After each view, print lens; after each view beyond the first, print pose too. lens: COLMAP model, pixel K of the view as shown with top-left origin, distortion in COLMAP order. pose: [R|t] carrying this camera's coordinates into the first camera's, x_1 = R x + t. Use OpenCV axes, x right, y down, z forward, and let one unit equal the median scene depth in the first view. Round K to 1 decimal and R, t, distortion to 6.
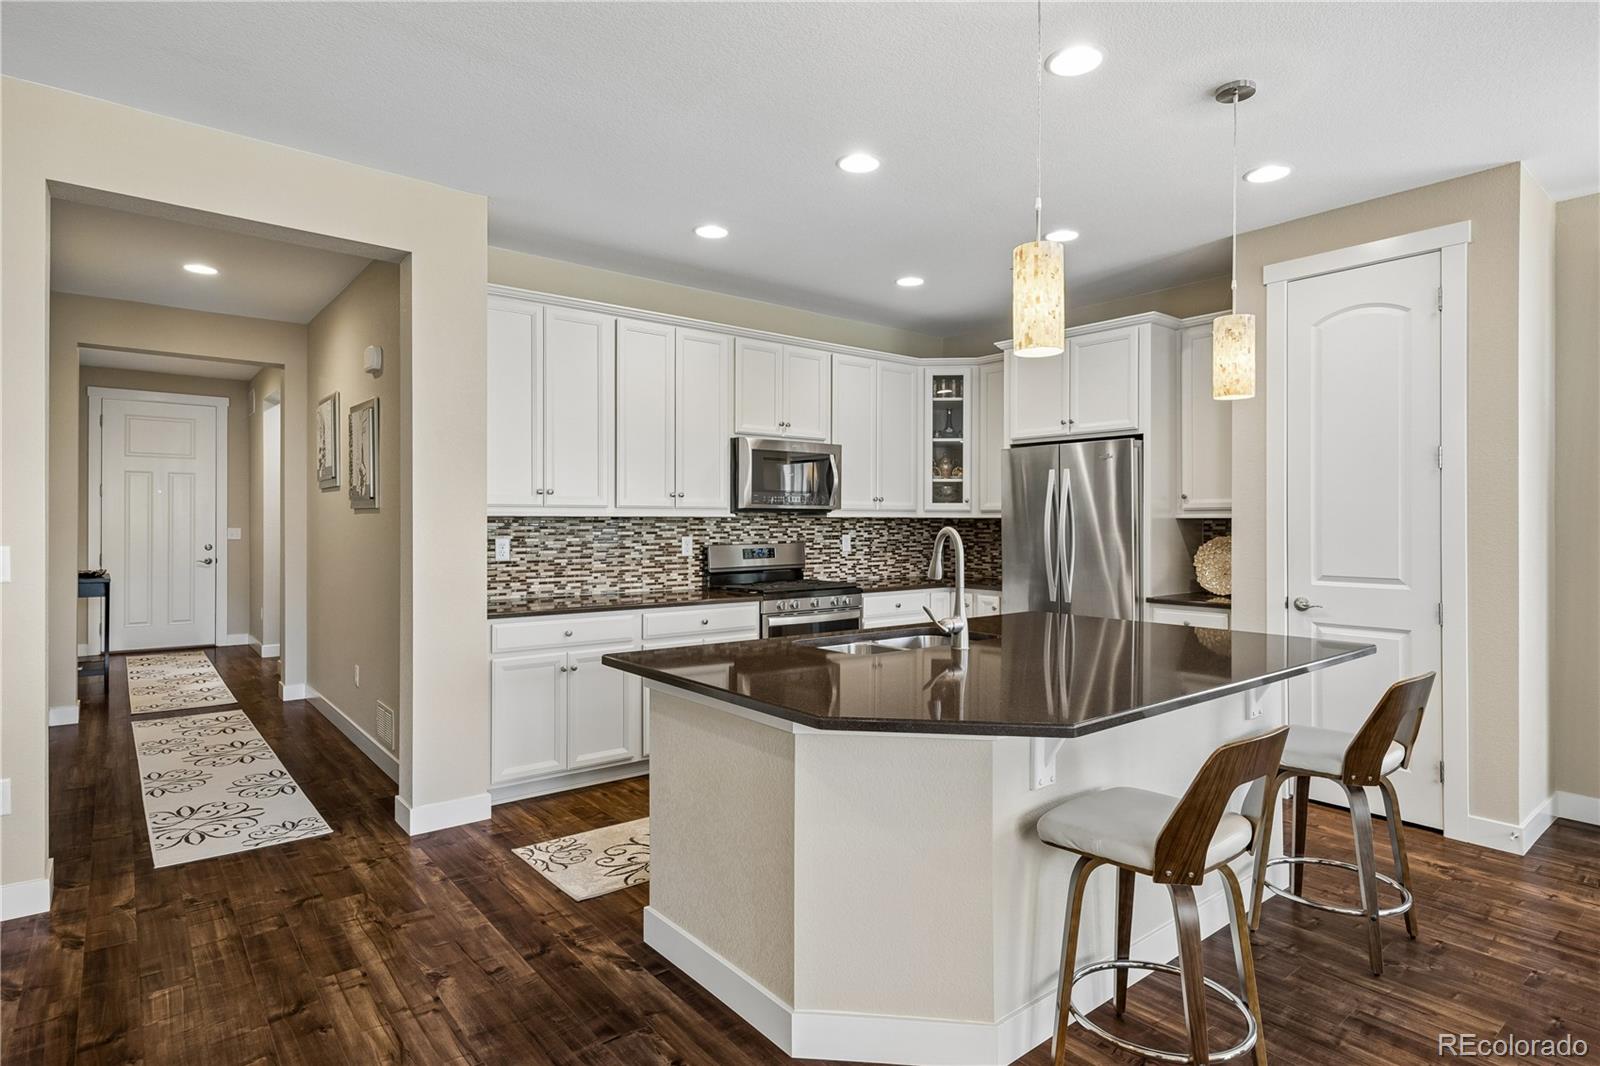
lens RADIAL K [[845.2, 0, 809.9], [0, 845.2, 525.5], [0, 0, 1]] dist [0.000439, 0.003289]
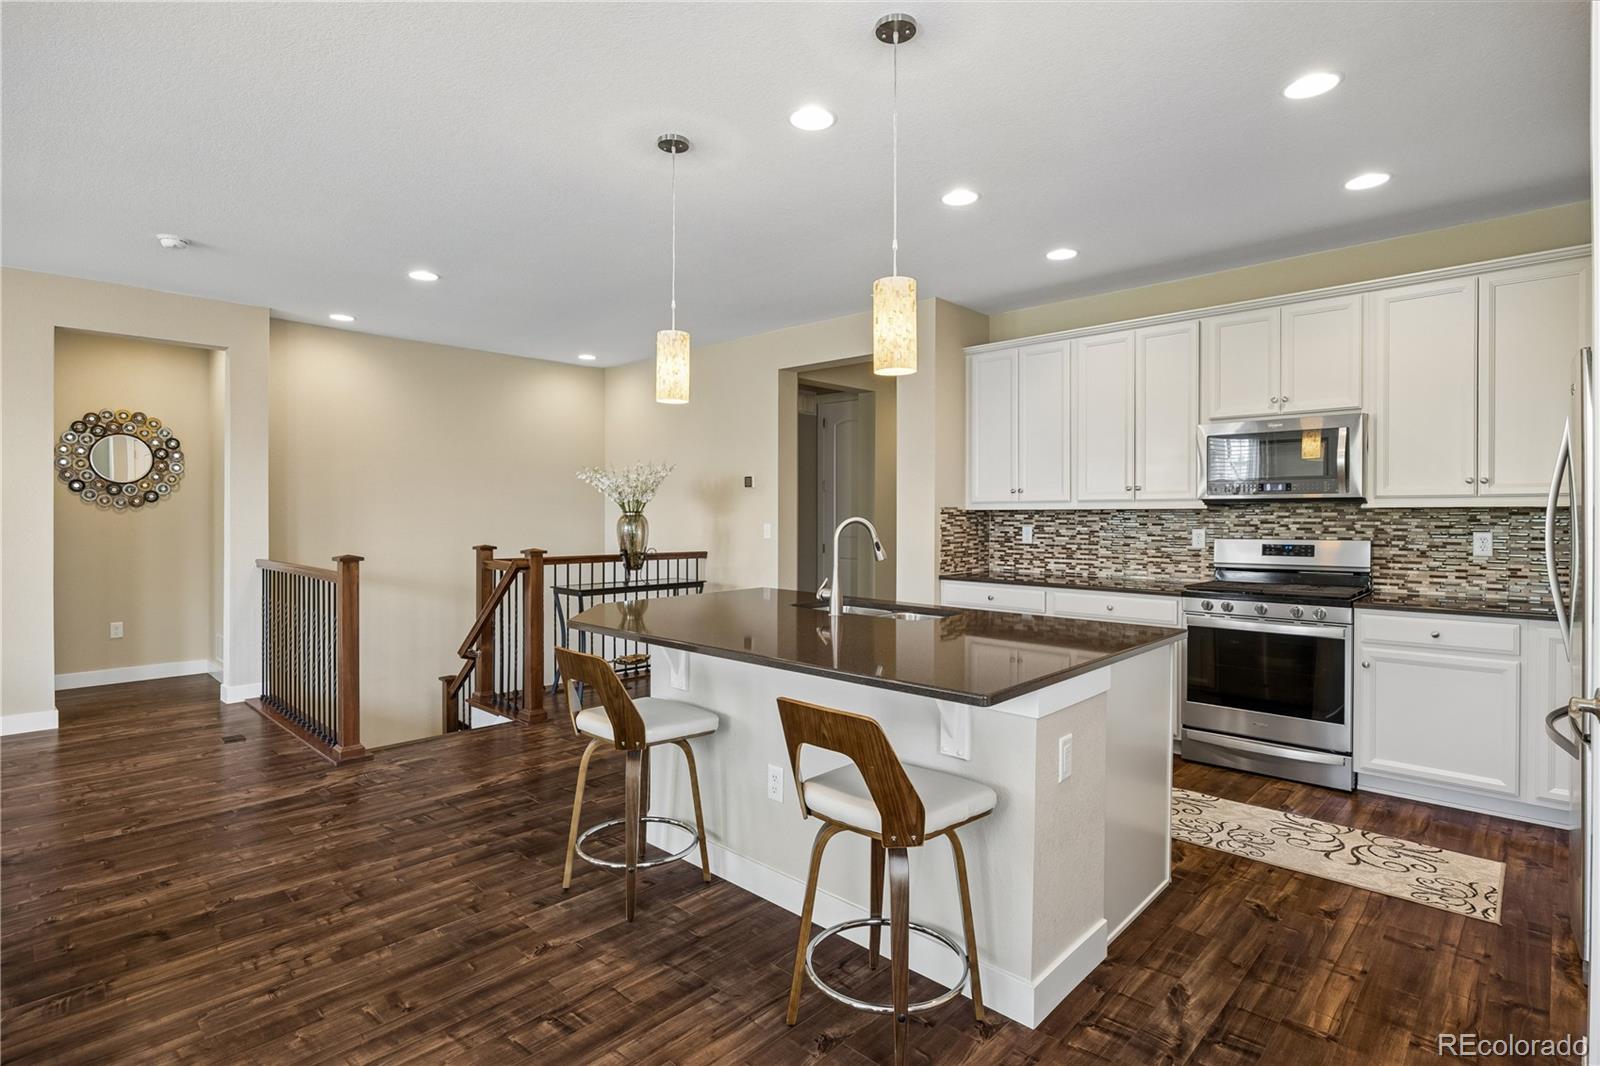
lens RADIAL K [[788.5, 0, 820.5], [0, 788.5, 534.8], [0, 0, 1]] dist [-0.011445, -0.000820]
pose [[0.140759, 0.025212, -0.989723, 0.738729], [-0.003046, 0.999682, 0.025032, -0.001618], [0.990039, -0.000509, 0.140792, 0.459420]]
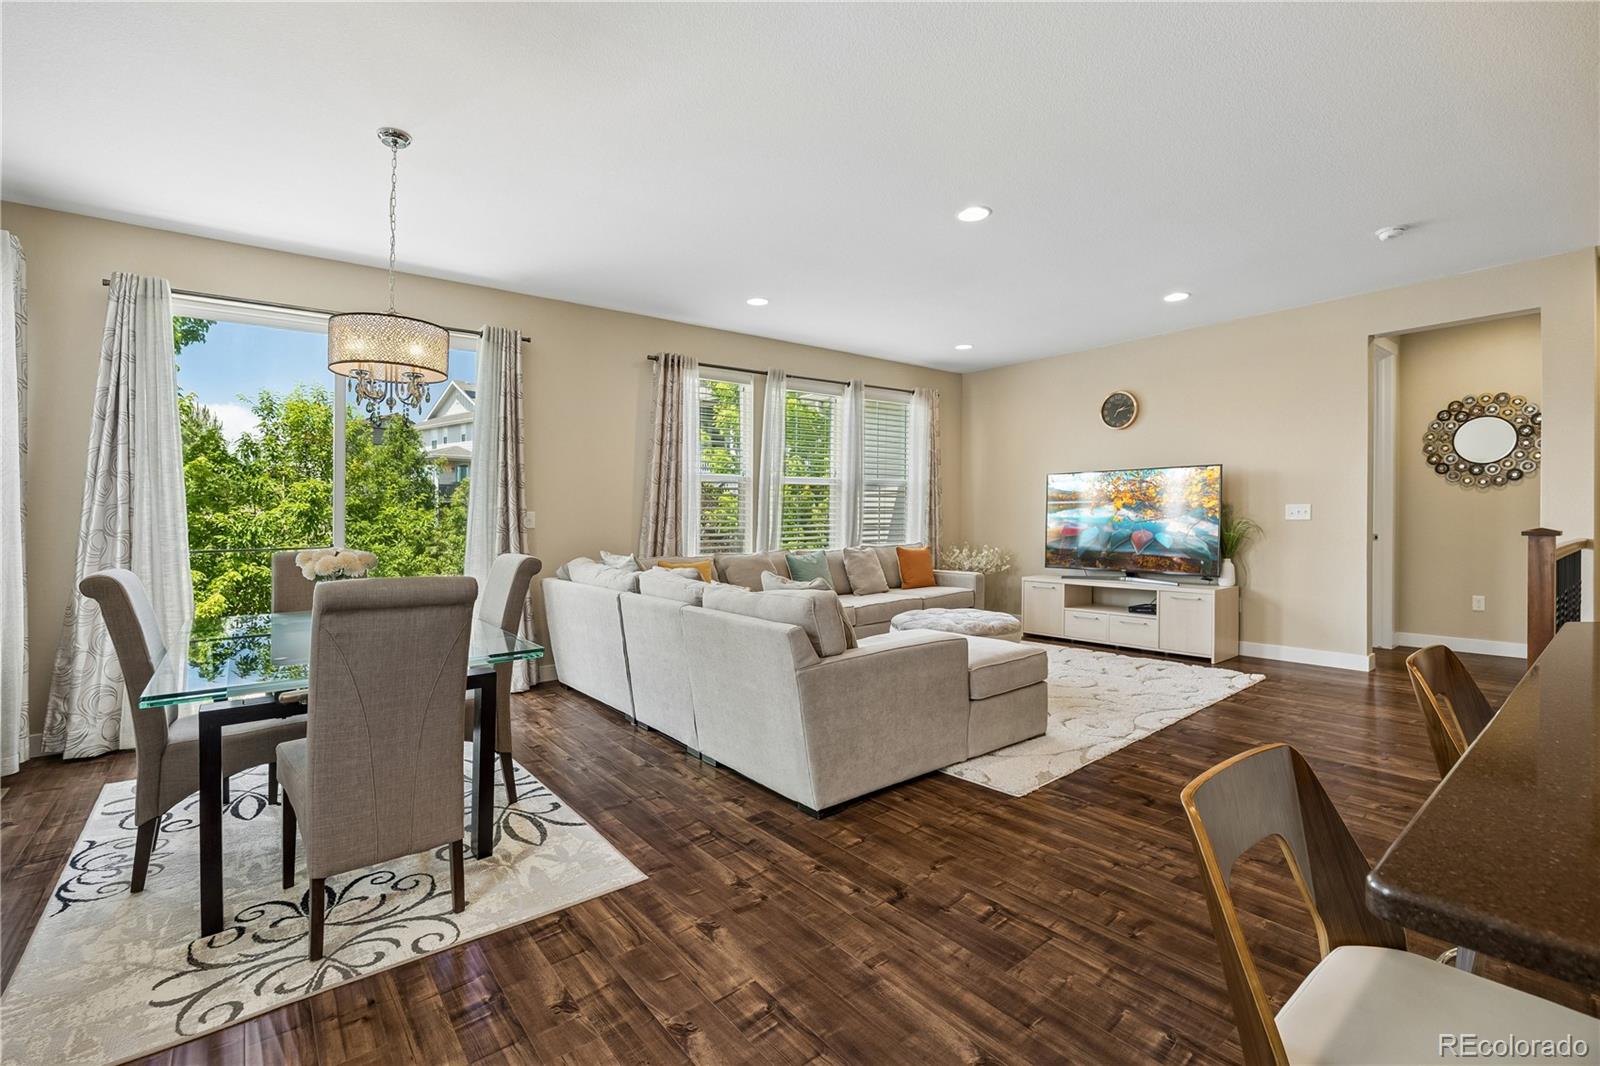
lens RADIAL K [[709.2, 0, 810.9], [0, 709.2, 522.5], [0, 0, 1]] dist [-0.015449, 0.002523]
pose [[-0.999946, 0.008820, 0.005473, 0.476448], [0.008886, 0.999886, 0.012194, 0.023706], [-0.005364, 0.012242, -0.999911, 0.696007]]
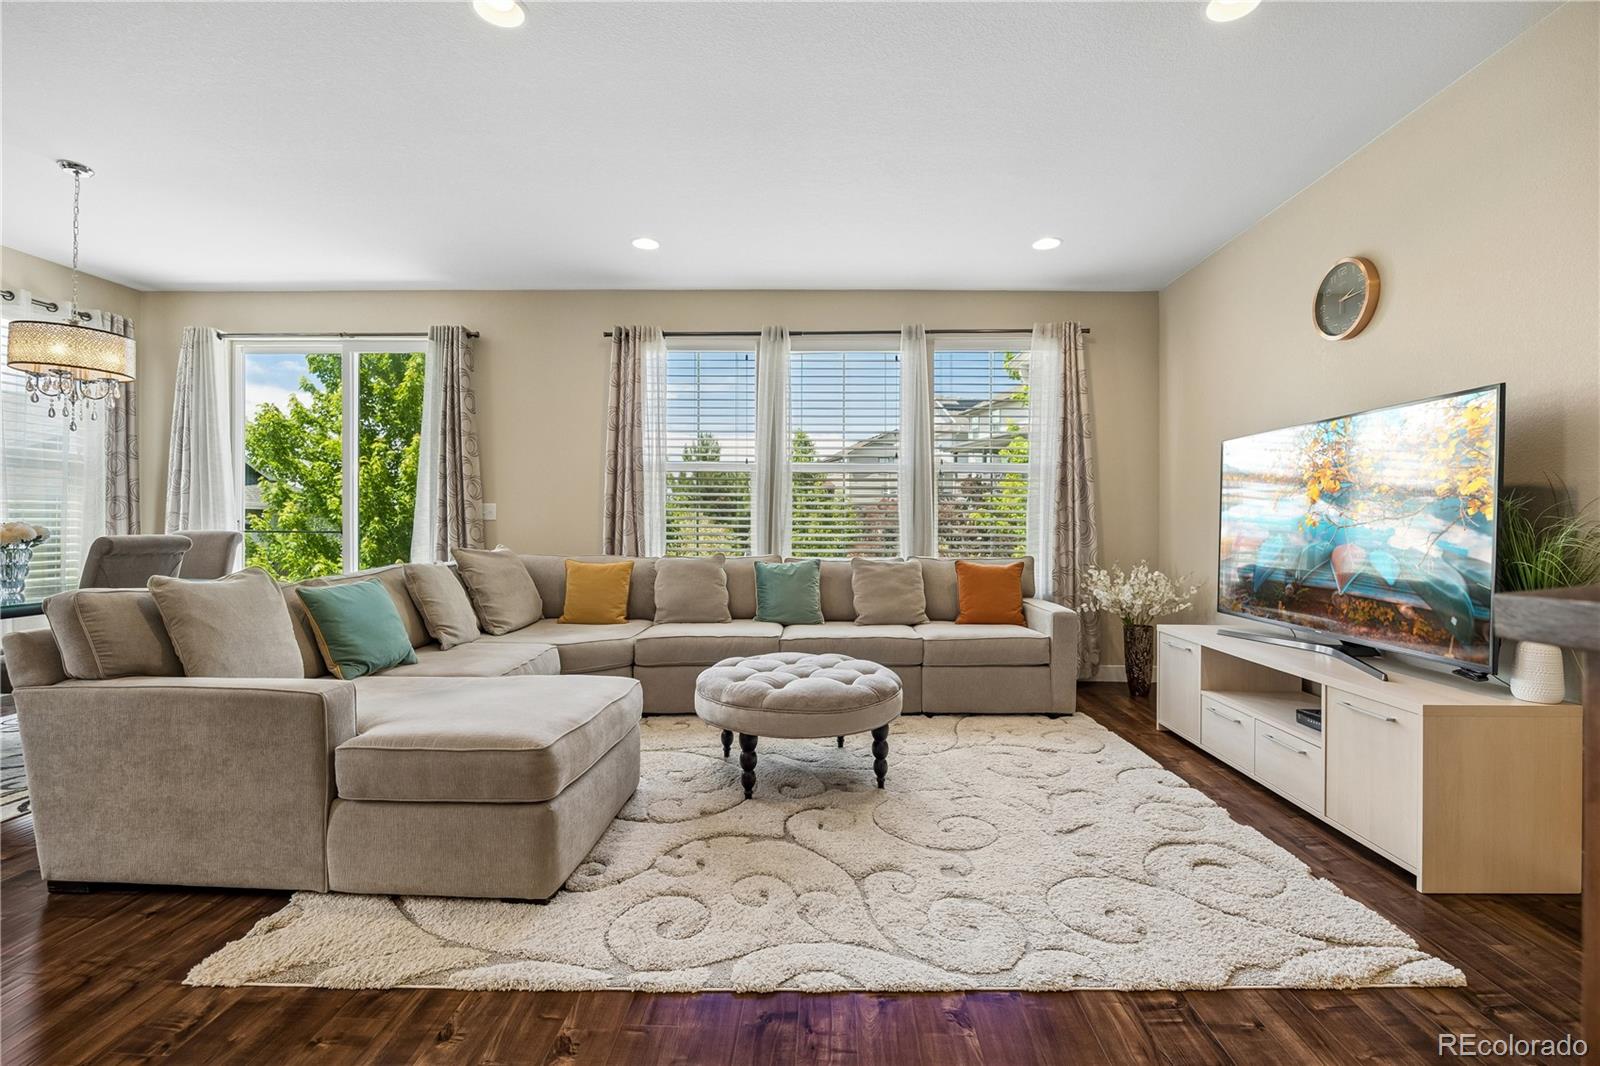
lens RADIAL K [[709.2, 0, 813.4], [0, 709.2, 532.2], [0, 0, 1]] dist [-0.015449, 0.002523]
pose [[-0.758845, -0.013139, 0.651139, -0.132974], [-0.007637, 0.999907, 0.011276, 0.041814], [-0.651226, 0.003583, -0.758875, 0.161182]]
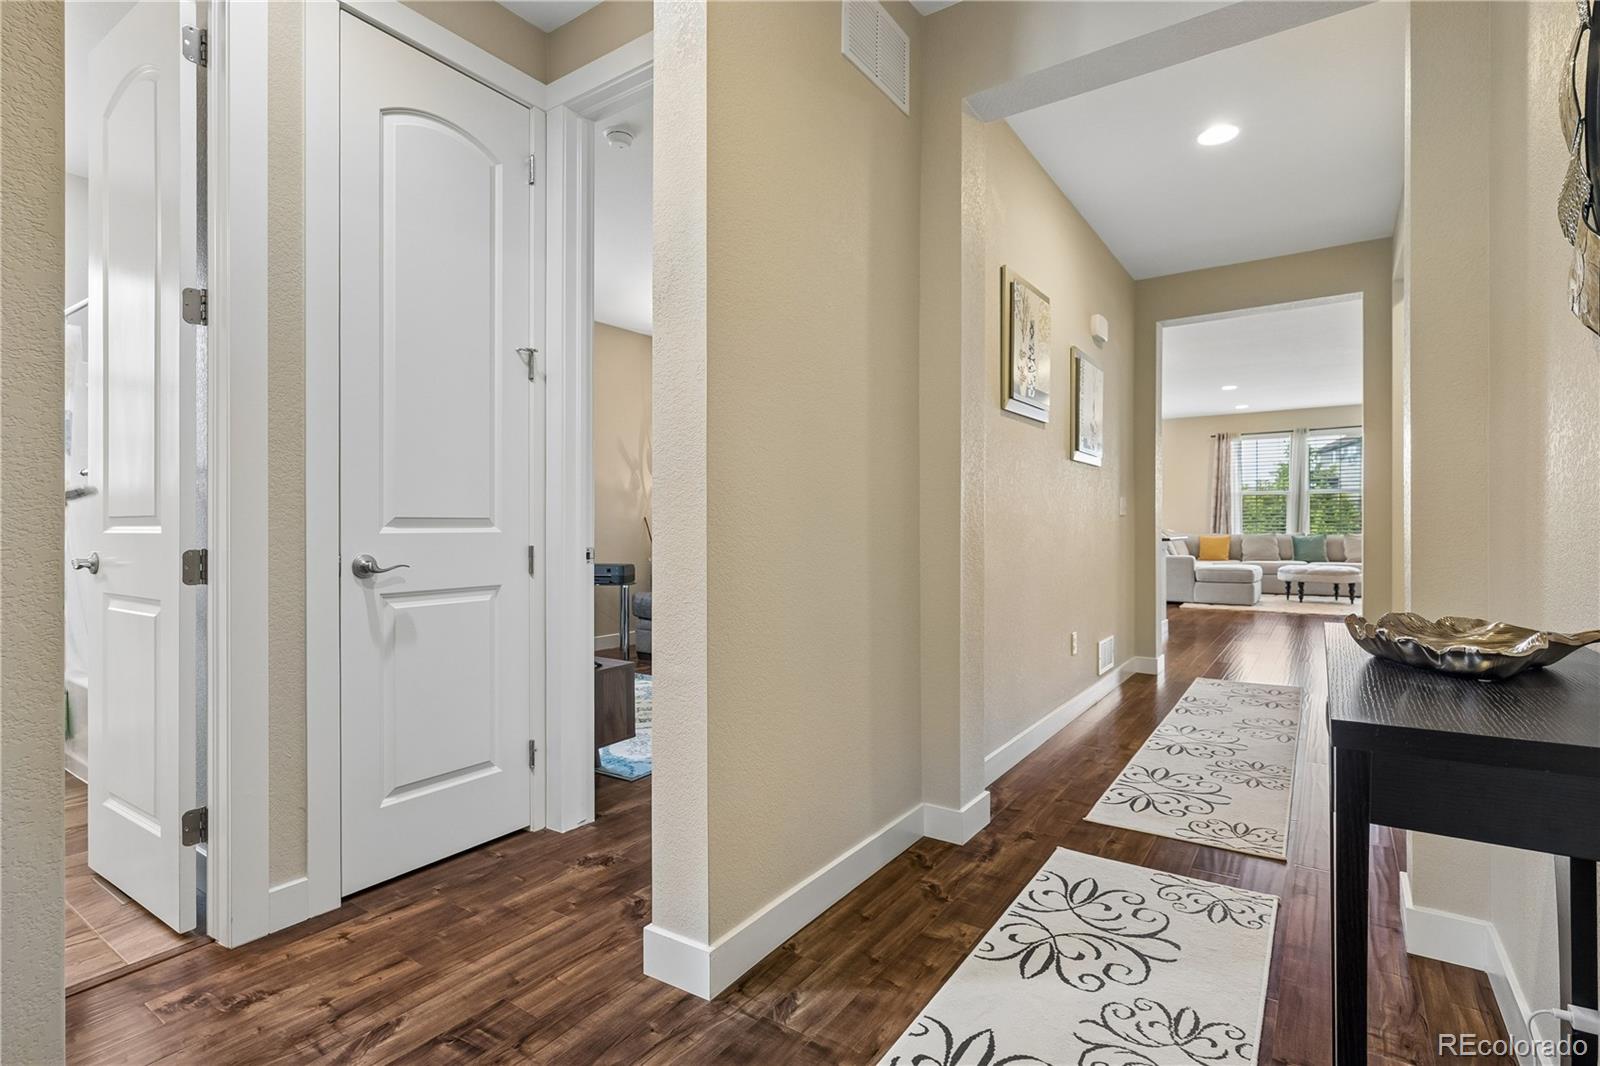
lens RADIAL K [[772.4, 0, 786.6], [0, 772.4, 534.8], [0, 0, 1]] dist [-0.014533, 0.000238]
pose [[-0.257109, -0.008552, 0.966345, -1.265250], [0.007662, 0.999911, 0.010887, 0.053312], [-0.966352, 0.010204, -0.257021, 1.516295]]
